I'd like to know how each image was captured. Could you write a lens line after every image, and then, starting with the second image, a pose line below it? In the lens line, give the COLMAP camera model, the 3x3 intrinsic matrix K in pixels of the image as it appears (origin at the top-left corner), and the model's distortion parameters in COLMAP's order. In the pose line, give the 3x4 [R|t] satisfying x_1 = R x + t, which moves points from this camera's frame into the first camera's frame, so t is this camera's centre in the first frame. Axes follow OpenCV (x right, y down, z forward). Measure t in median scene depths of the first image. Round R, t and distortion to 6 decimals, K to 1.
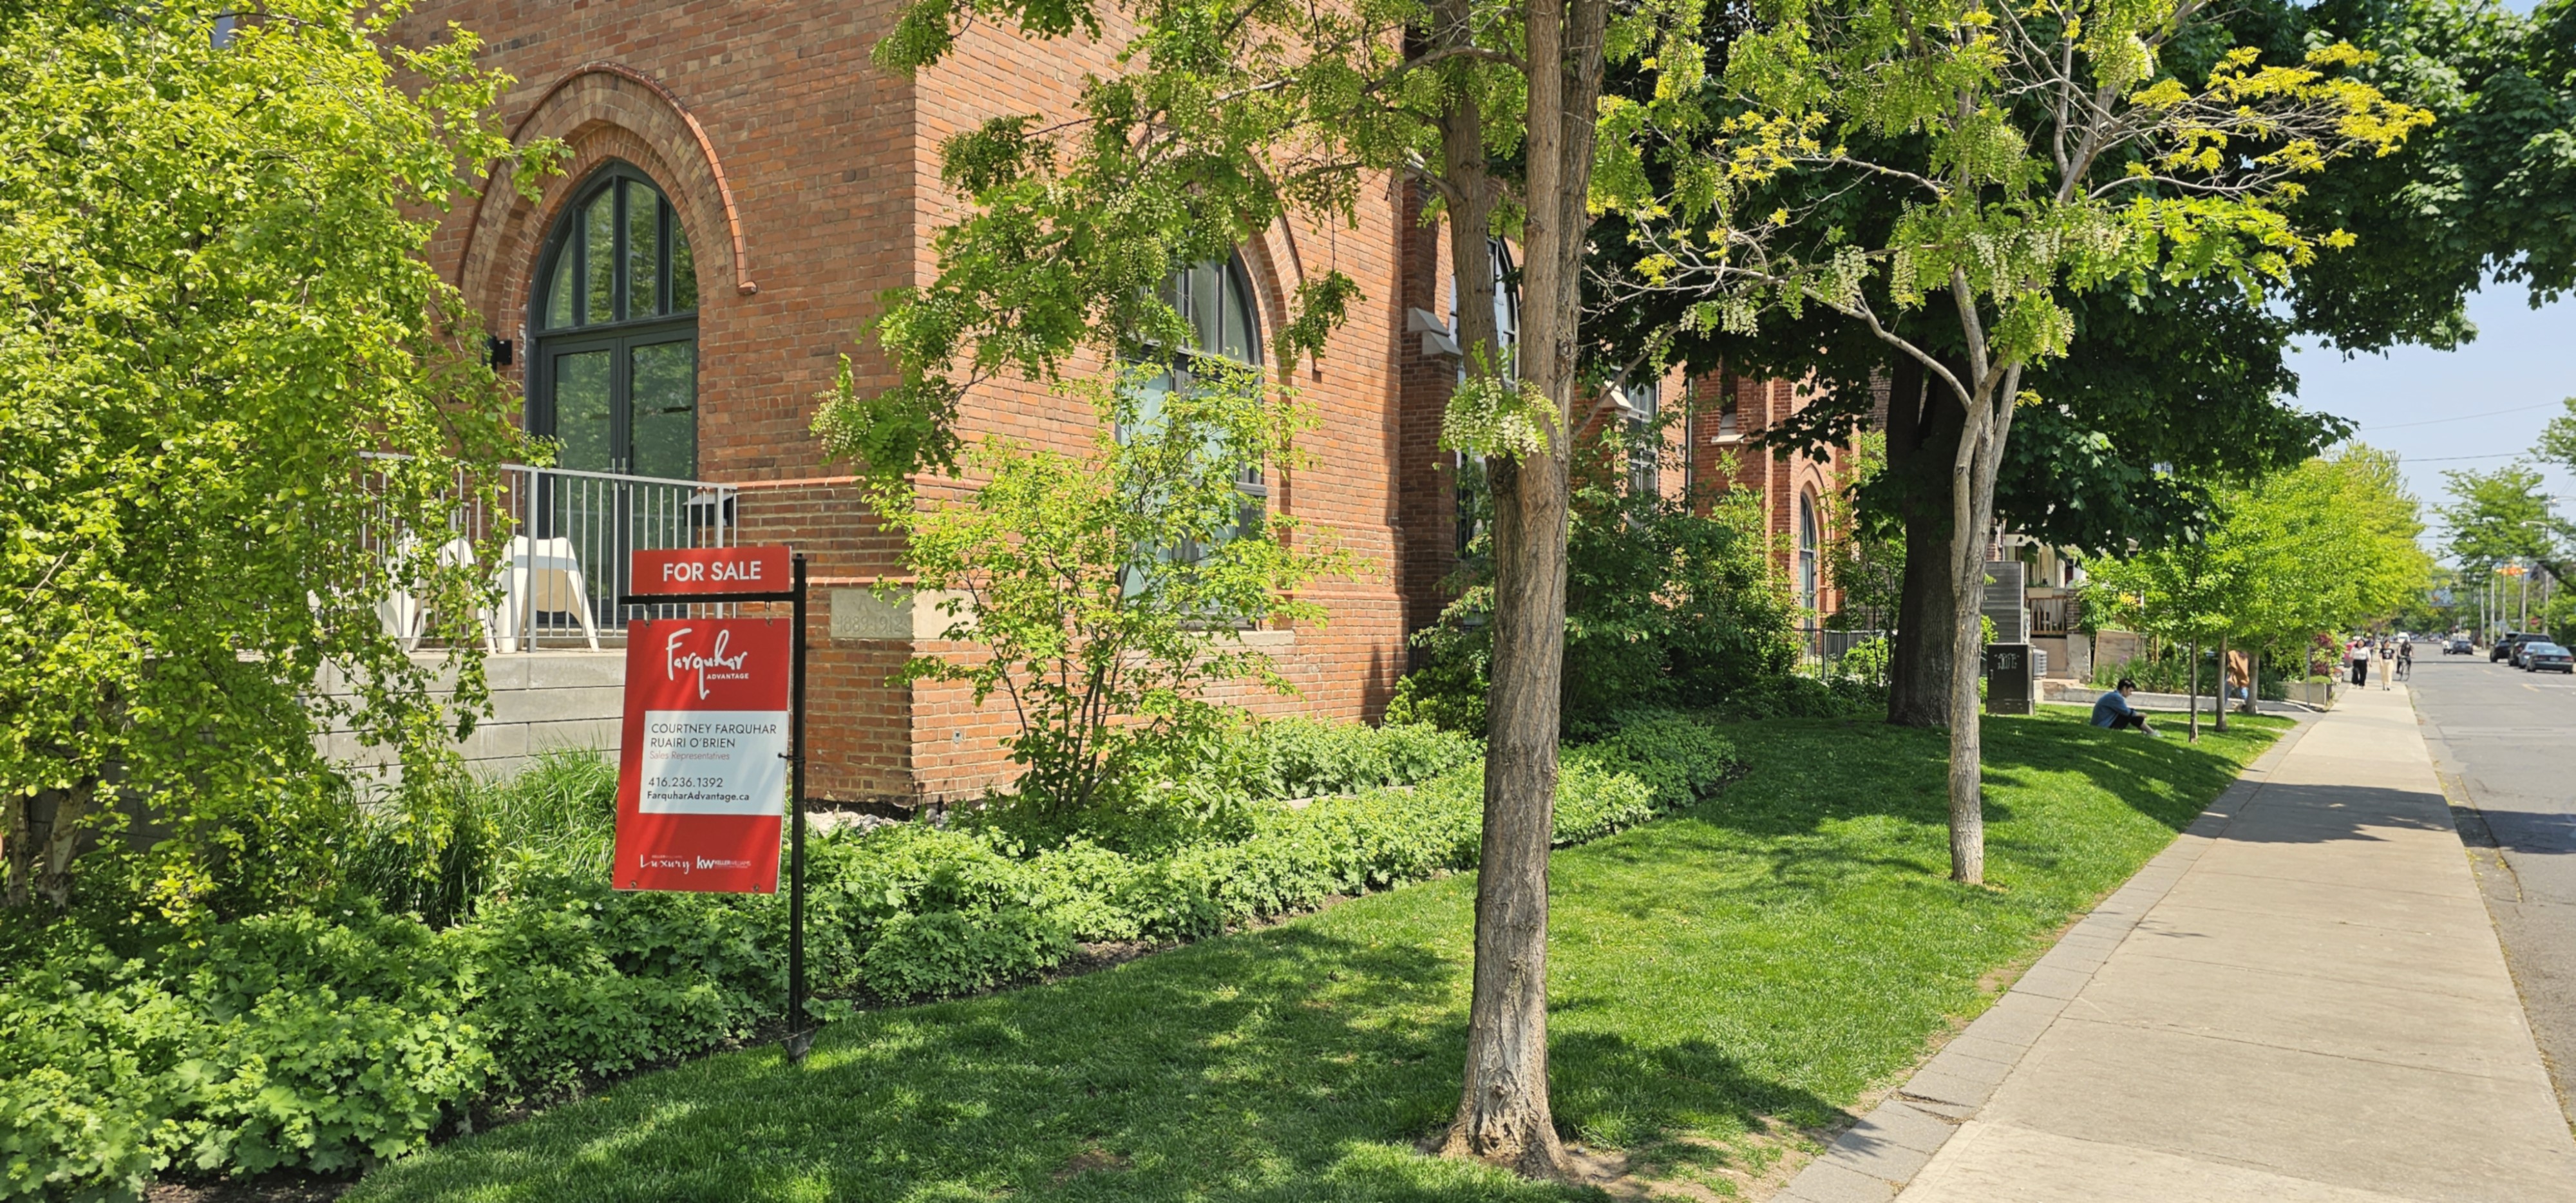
lens RADIAL K [[1637.3, 0, 1283.9], [0, 1637.3, 603.7], [0, 0, 1]] dist [0.000575, -0.003152]
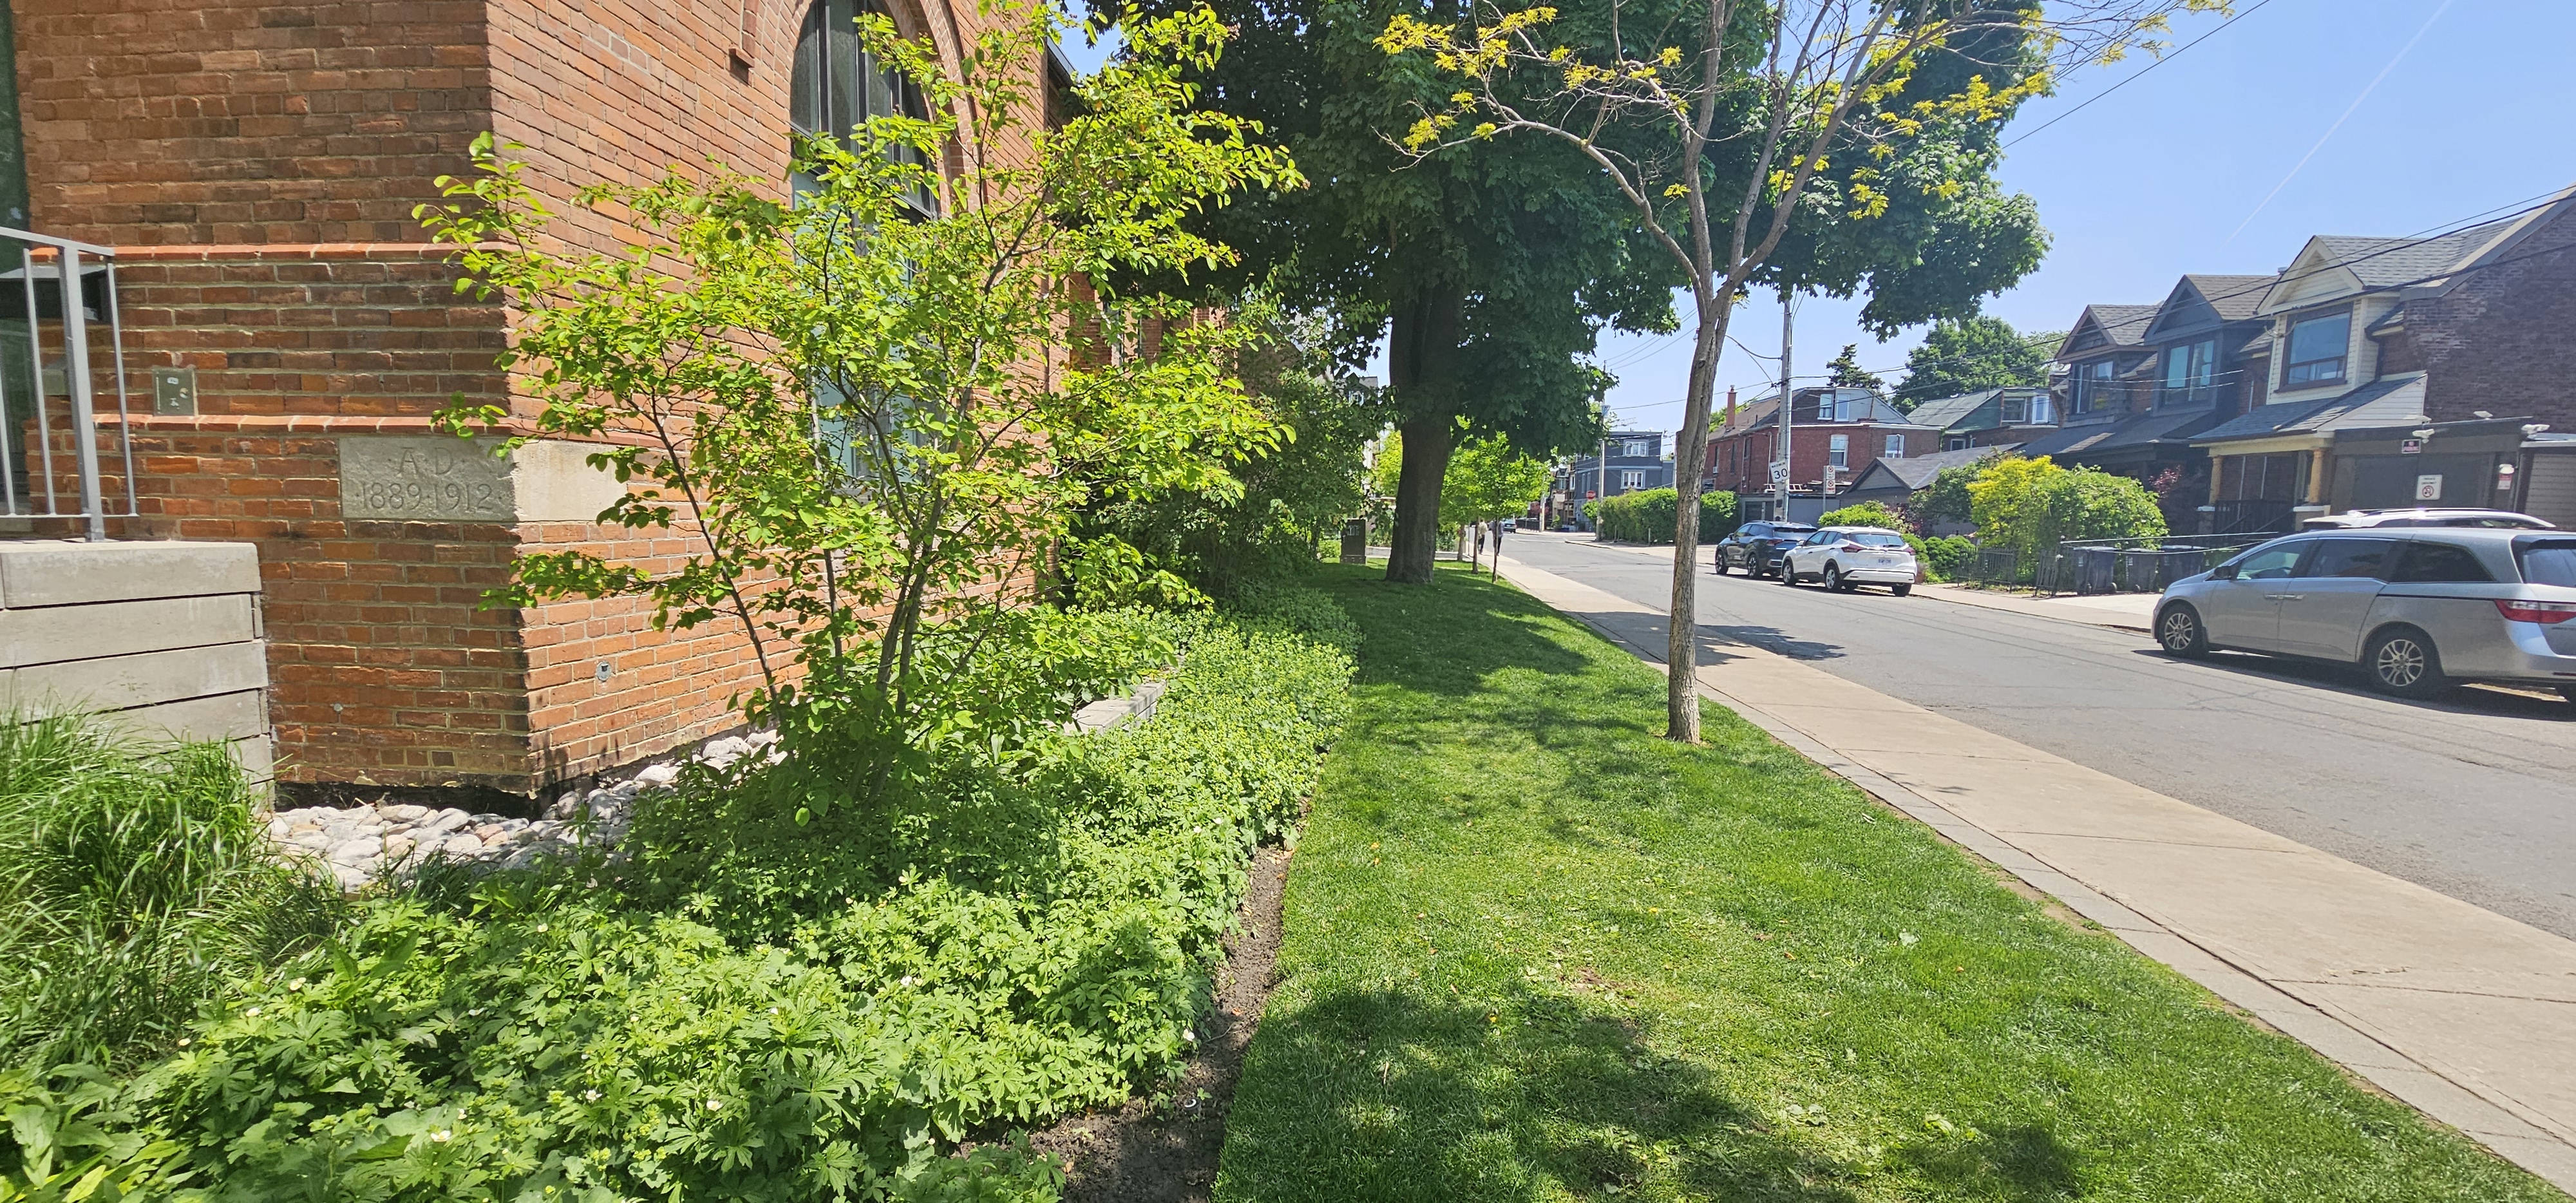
lens RADIAL K [[1032.3, 0, 1279.8], [0, 1032.3, 616.7], [0, 0, 1]] dist [-0.008738, 0.000705]
pose [[0.898513, -0.037888, 0.437309, -0.135627], [-0.013515, 0.993408, 0.113836, 0.008923], [-0.438739, -0.108193, 0.892078, 0.514473]]
